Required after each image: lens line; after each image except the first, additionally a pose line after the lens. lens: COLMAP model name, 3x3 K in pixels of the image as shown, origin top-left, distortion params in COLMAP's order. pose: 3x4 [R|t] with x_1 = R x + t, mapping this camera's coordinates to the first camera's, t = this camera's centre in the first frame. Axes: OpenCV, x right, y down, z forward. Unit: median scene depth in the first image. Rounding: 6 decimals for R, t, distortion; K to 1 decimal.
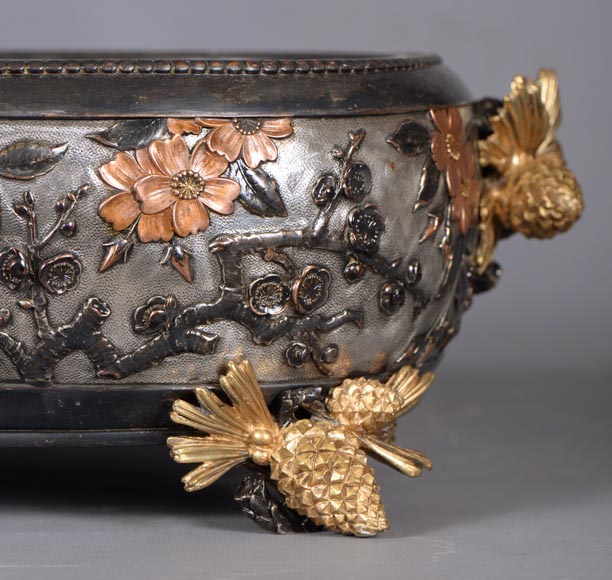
lens RADIAL K [[3209.6, 0, 305.8], [0, 3209.6, 290.1], [0, 0, 1]] dist [-0.171702, 0.000000]
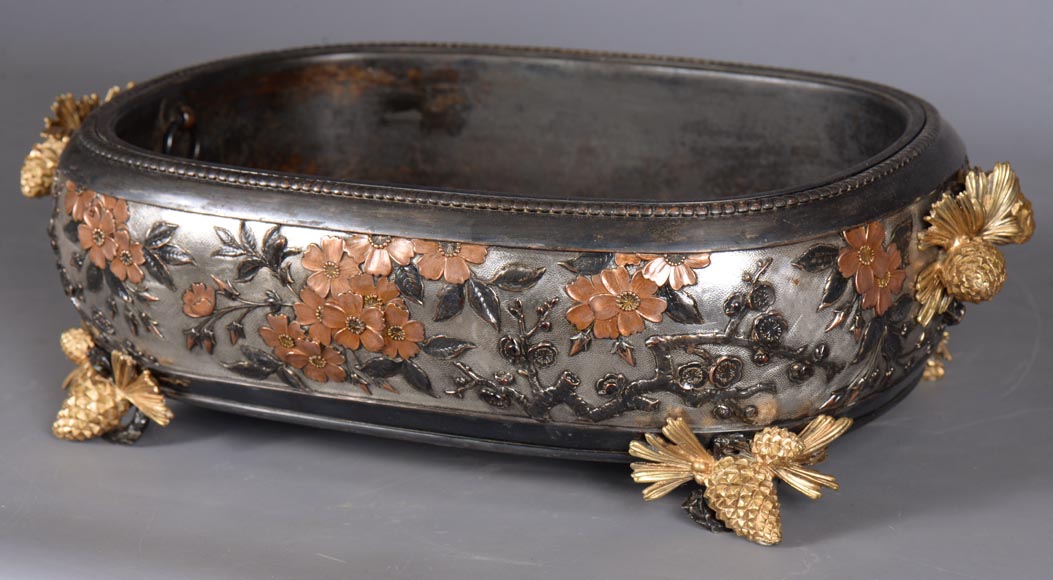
lens RADIAL K [[3449.8, 0, 526.3], [0, 3449.8, 289.8], [0, 0, 1]] dist [-0.259385, 0.000000]
pose [[0.914883, 0.088633, -0.393870, 0.504616], [-0.005049, 0.978039, 0.208361, -0.343788], [0.403688, -0.188637, 0.895238, -0.359521]]
